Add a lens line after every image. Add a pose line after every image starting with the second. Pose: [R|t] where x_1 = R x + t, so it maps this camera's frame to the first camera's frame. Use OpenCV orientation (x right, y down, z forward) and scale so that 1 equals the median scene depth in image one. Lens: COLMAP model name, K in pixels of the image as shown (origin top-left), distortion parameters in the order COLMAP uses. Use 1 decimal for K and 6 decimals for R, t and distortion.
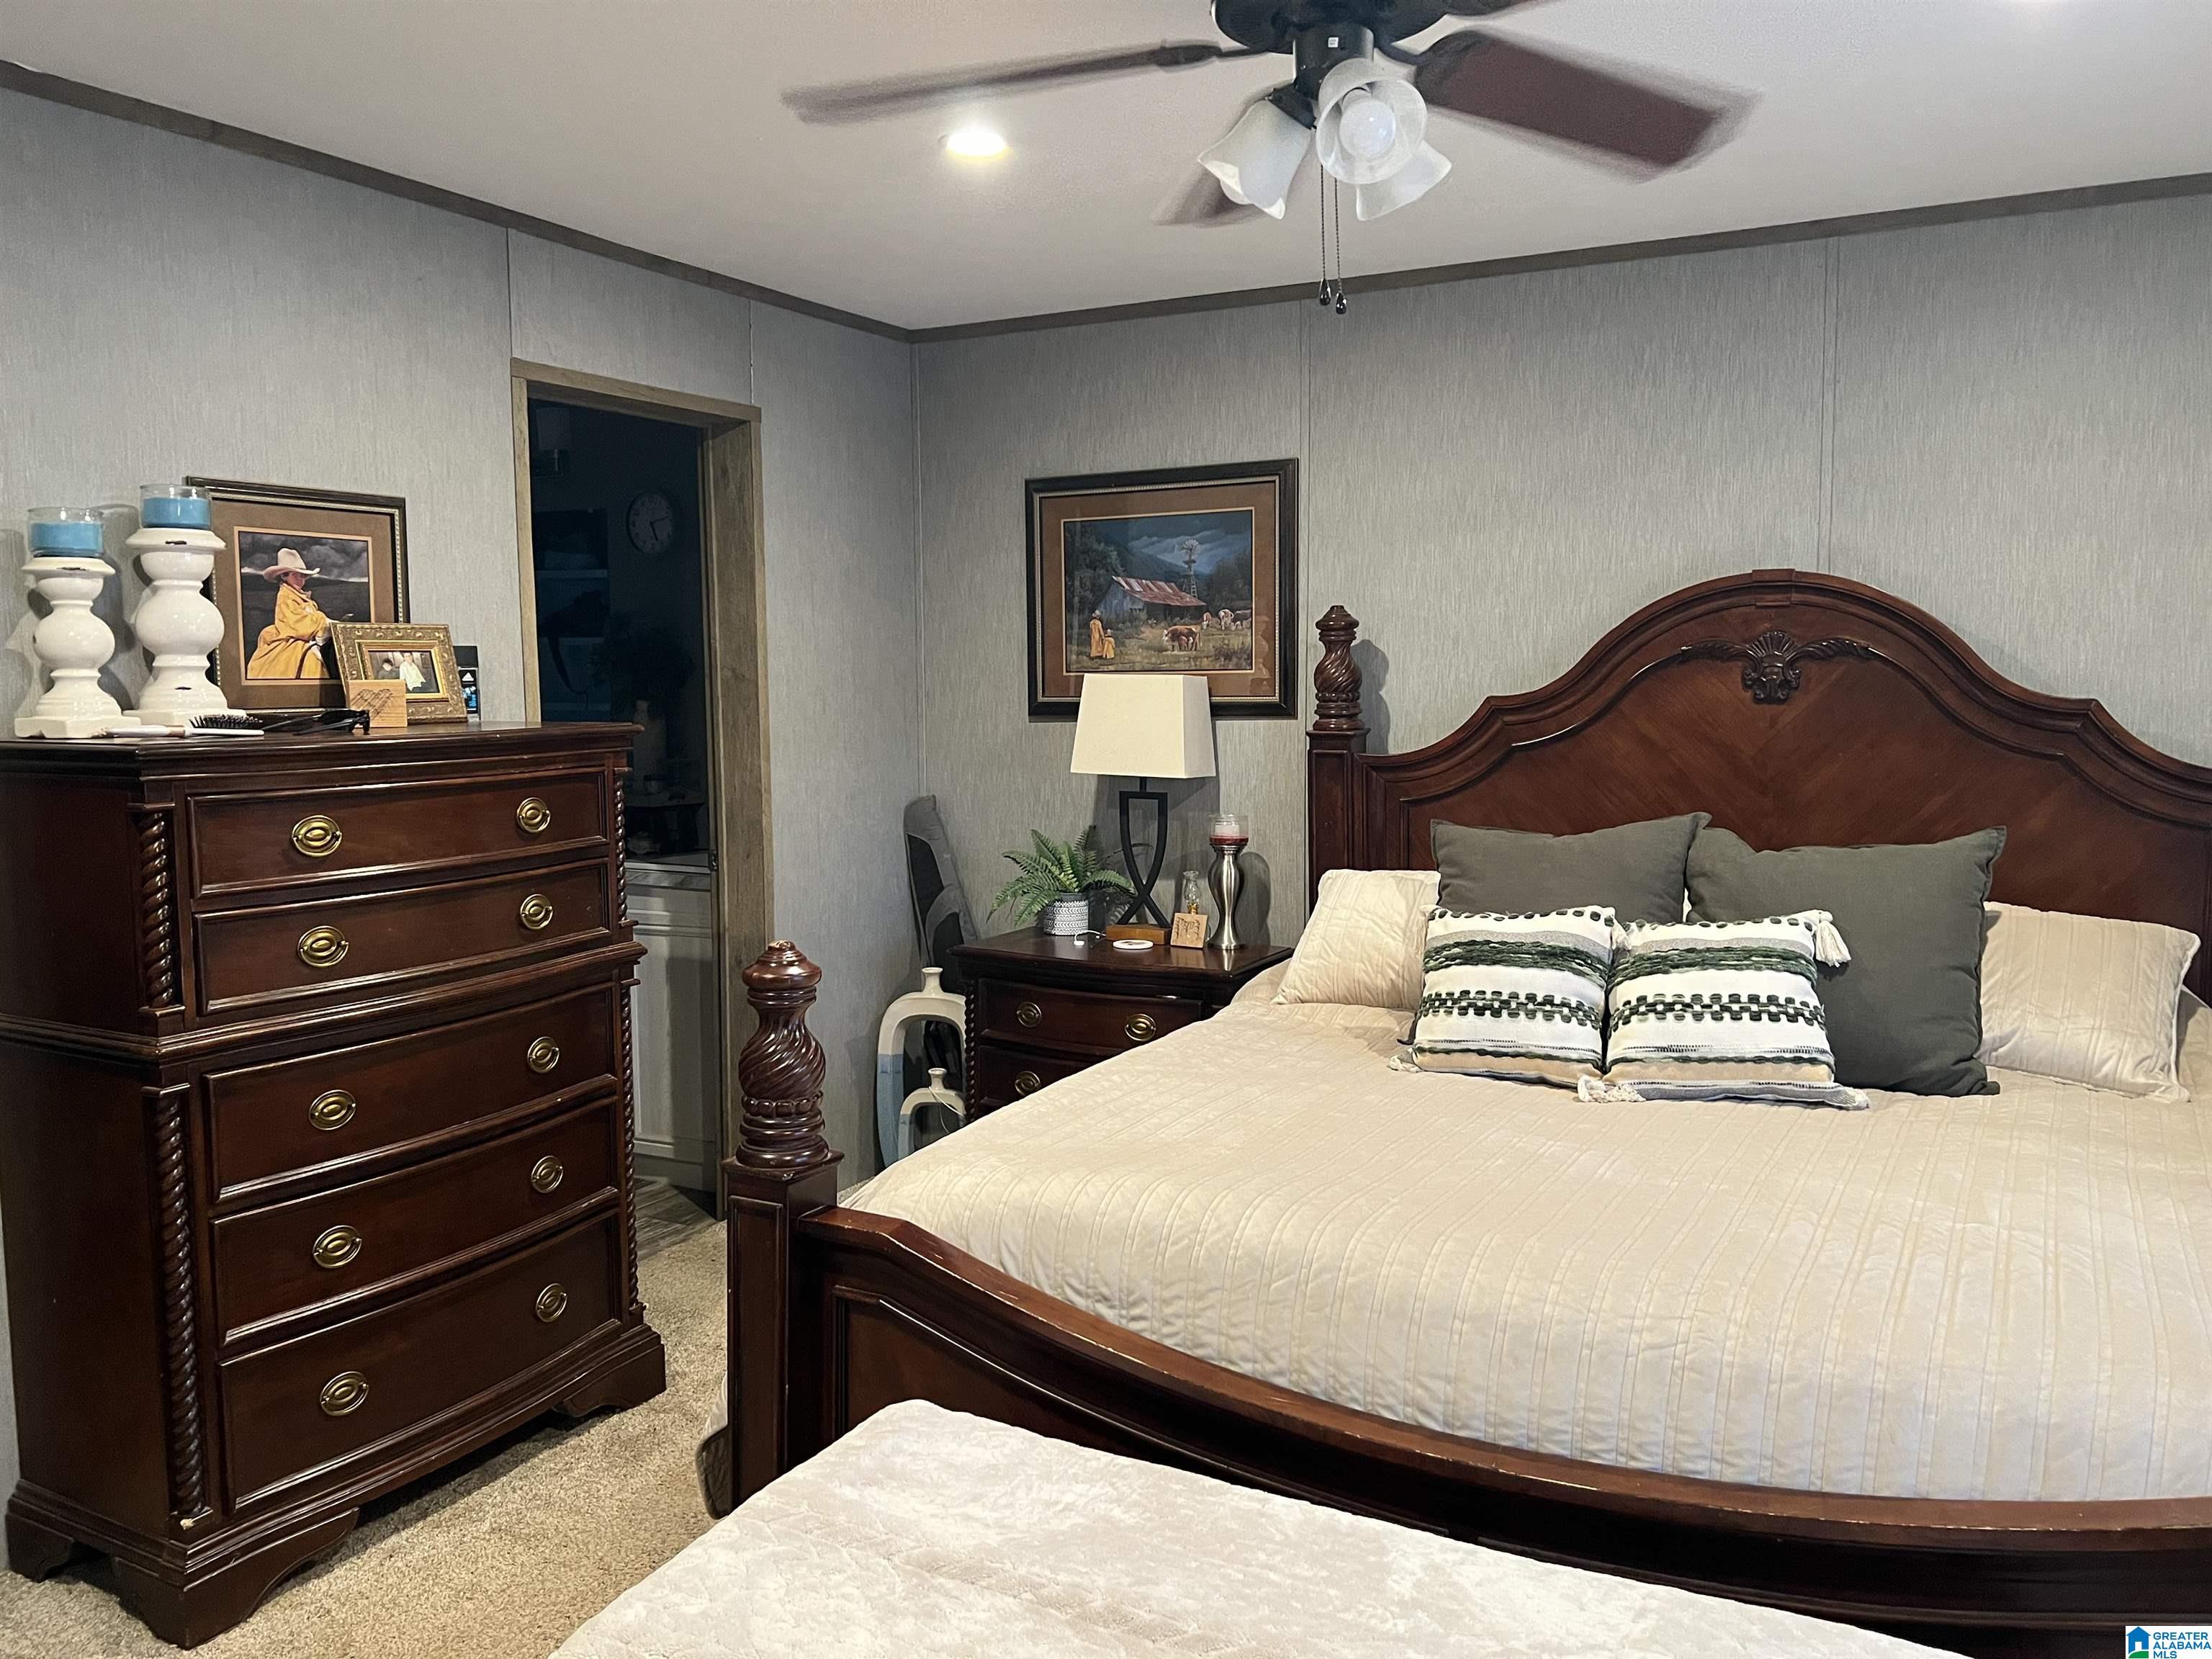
lens RADIAL K [[1676.3, 0, 1101.4], [0, 1676.3, 838.9], [0, 0, 1]] dist [0.054977, -0.074422]
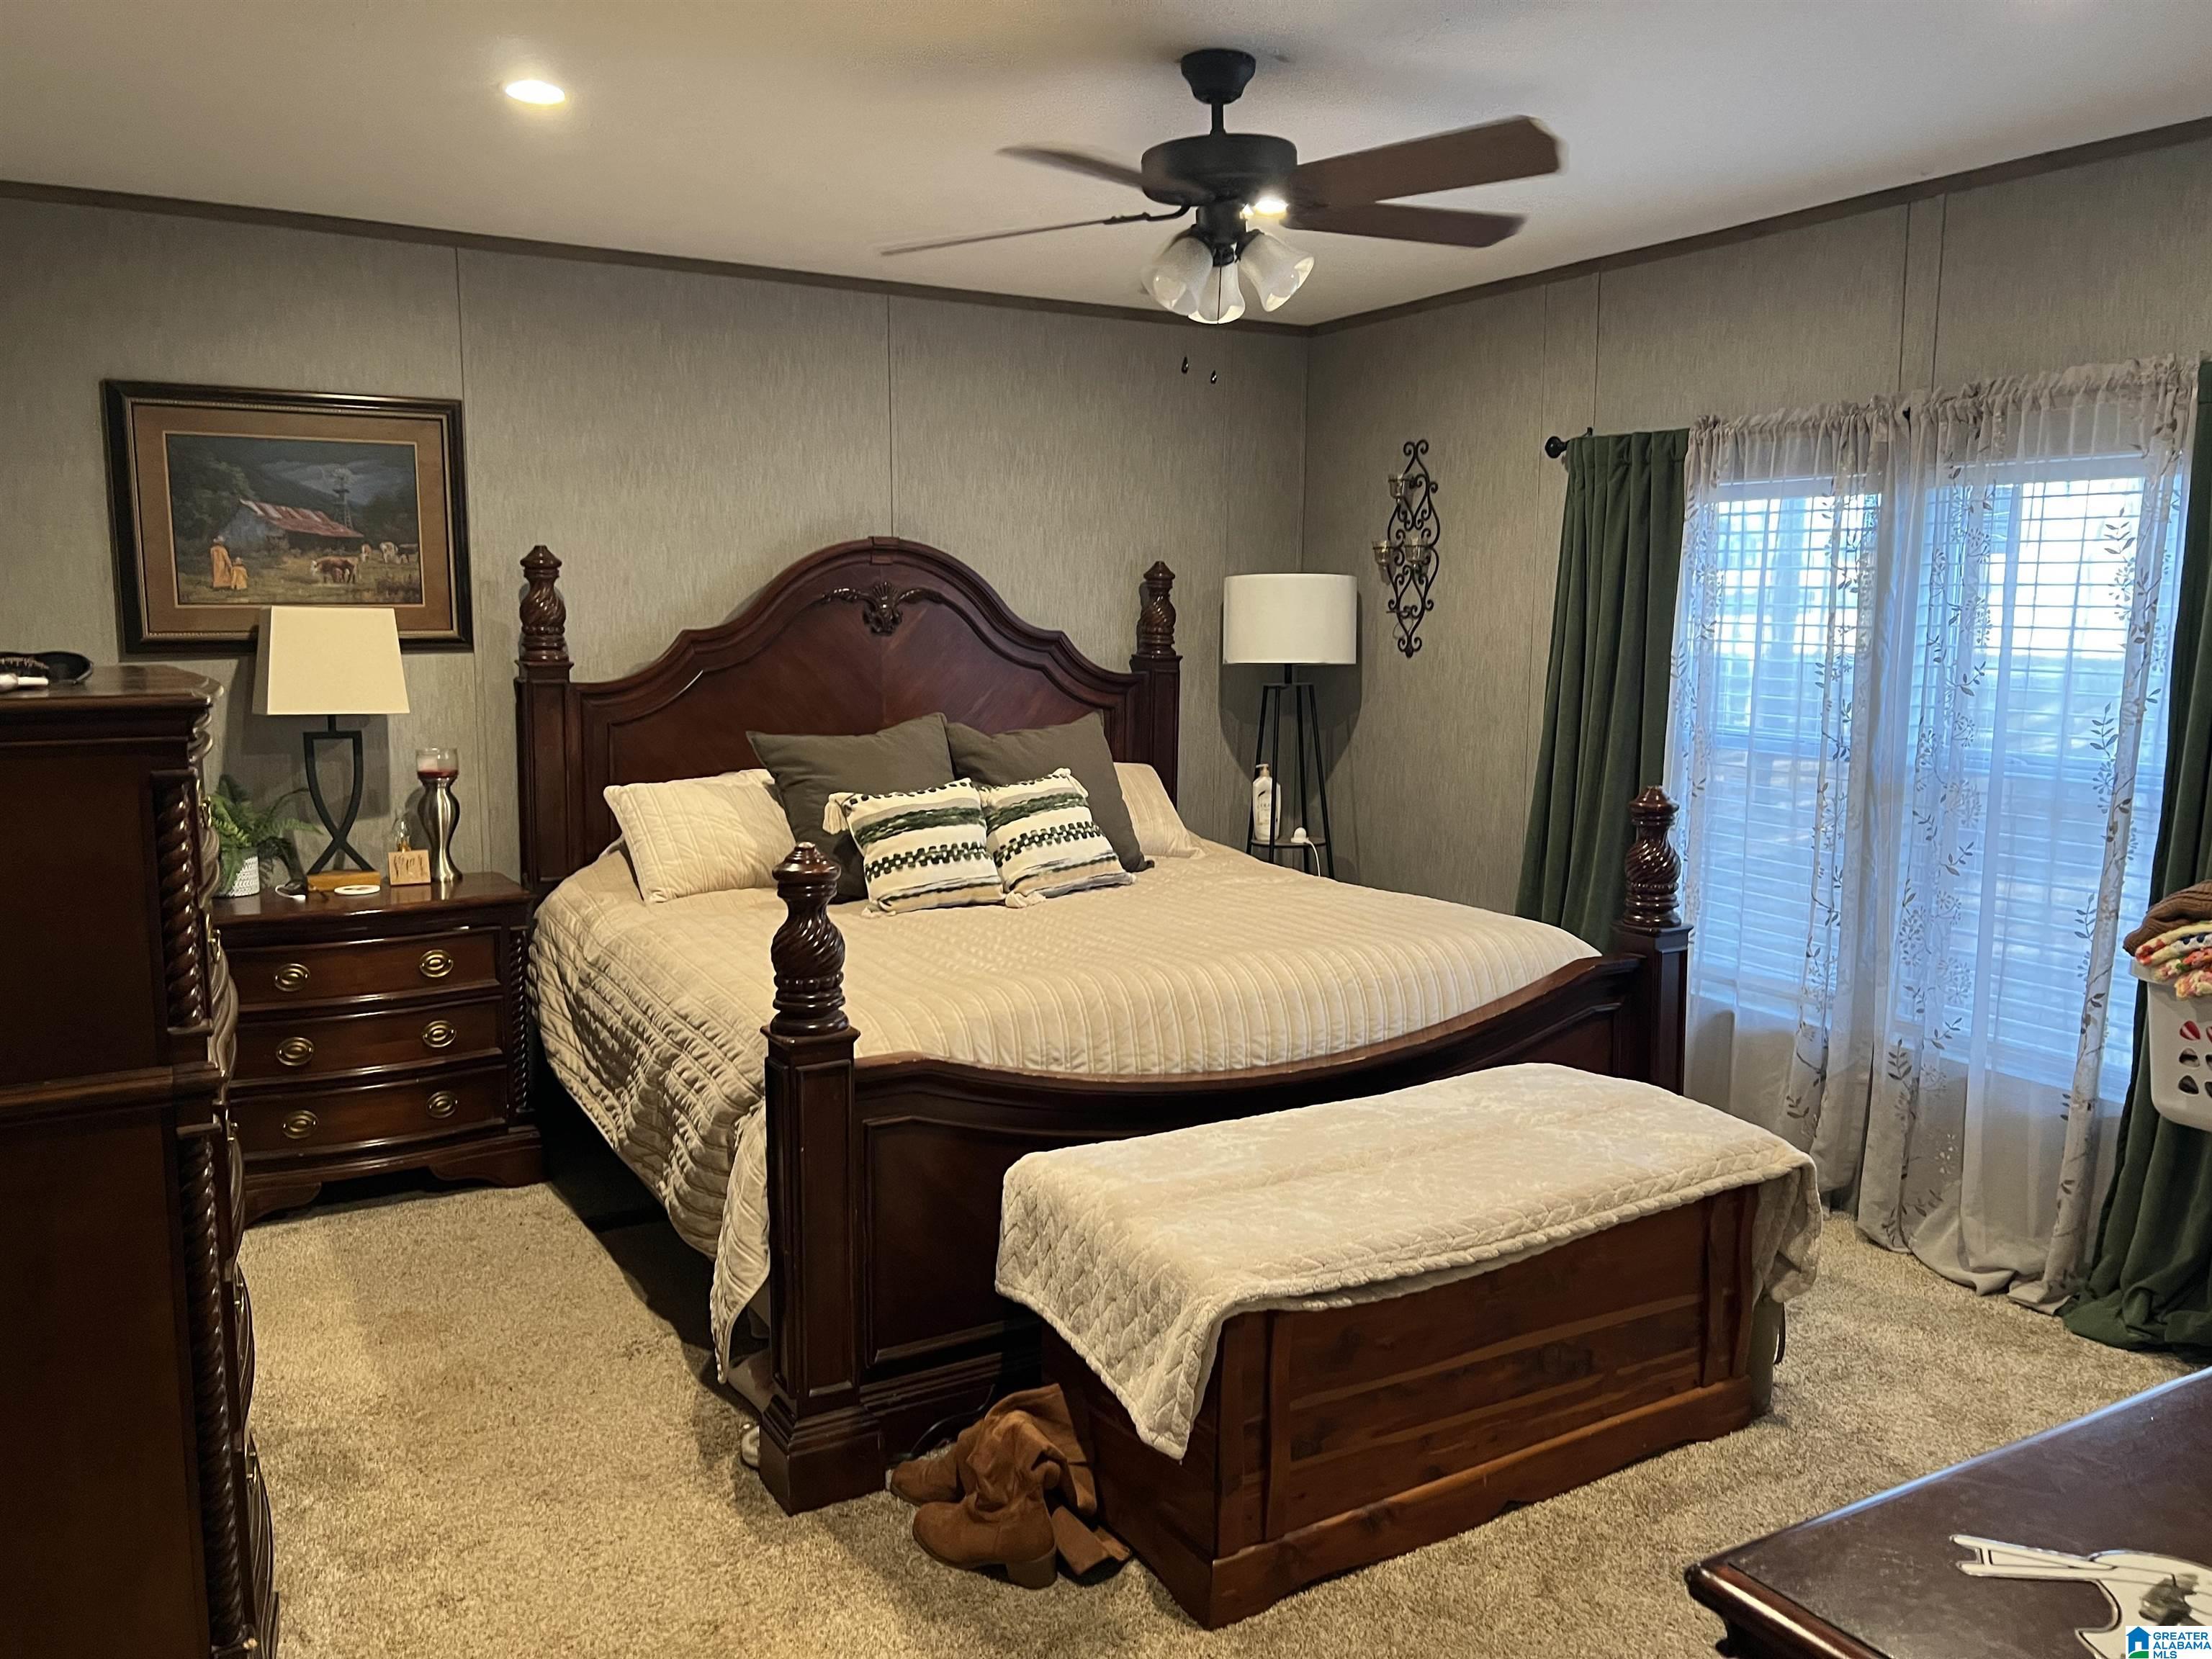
lens RADIAL K [[1662.6, 0, 1106.0], [0, 1662.6, 829.5], [0, 0, 1]] dist [0.148654, -0.193994]
pose [[0.513956, -0.108226, 0.850962, -0.656475], [0.083228, 0.993620, 0.076103, -0.010839], [-0.853770, 0.031710, 0.519685, 0.138560]]
